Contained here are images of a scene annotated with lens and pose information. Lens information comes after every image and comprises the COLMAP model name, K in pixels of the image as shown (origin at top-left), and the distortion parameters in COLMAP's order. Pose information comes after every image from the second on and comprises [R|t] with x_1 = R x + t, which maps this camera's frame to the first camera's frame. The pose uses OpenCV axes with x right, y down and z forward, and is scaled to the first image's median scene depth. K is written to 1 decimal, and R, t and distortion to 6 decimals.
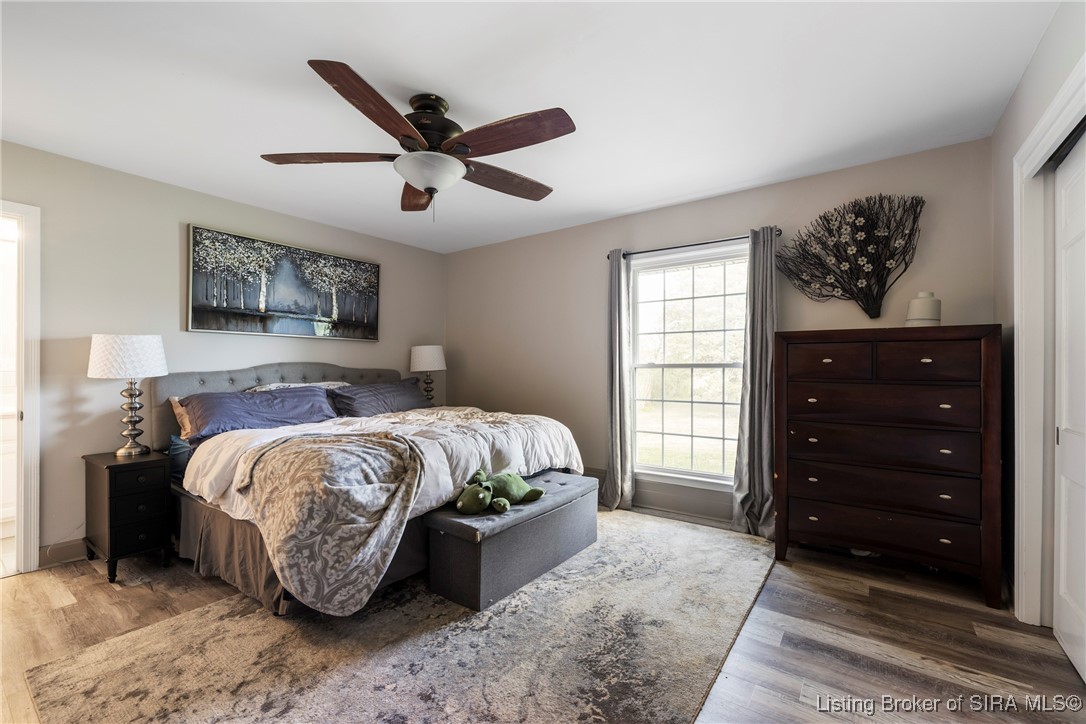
lens RADIAL K [[458.5, 0, 544.8], [0, 458.5, 362.8], [0, 0, 1]] dist [0.000784, -0.000628]
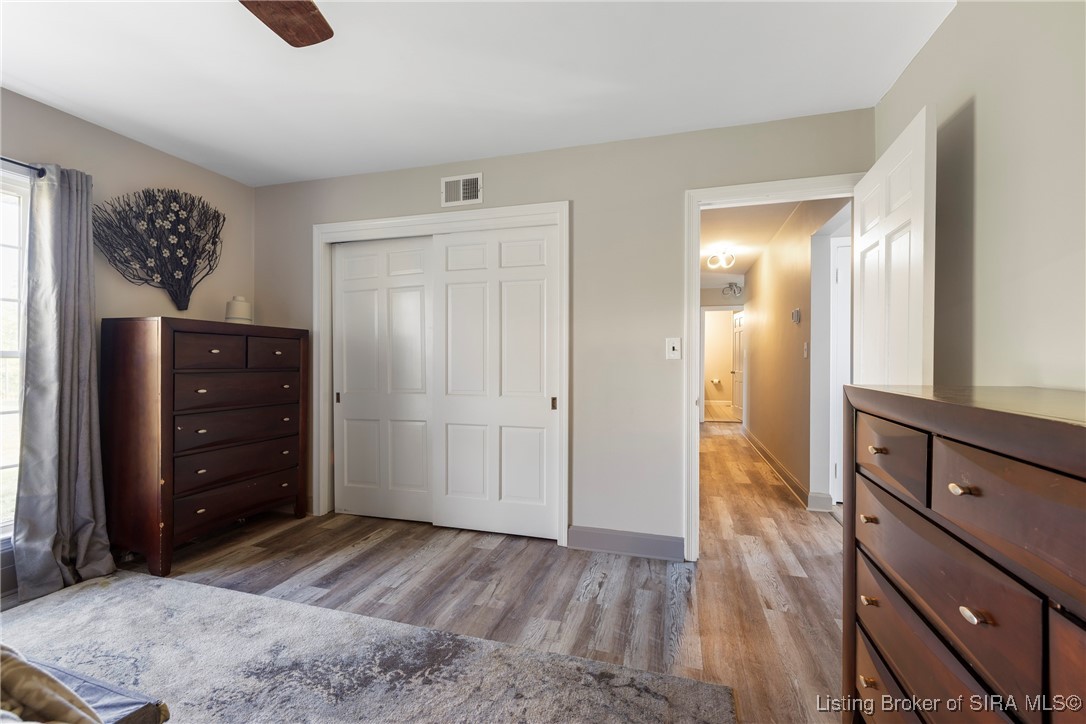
lens RADIAL K [[458.5, 0, 542.7], [0, 458.5, 359.1], [0, 0, 1]] dist [0.000784, -0.000628]
pose [[-0.328464, -0.002501, 0.944513, -0.597212], [-0.007794, 0.999970, -0.000062, 0.007278], [-0.944484, -0.007382, -0.328474, 0.646600]]
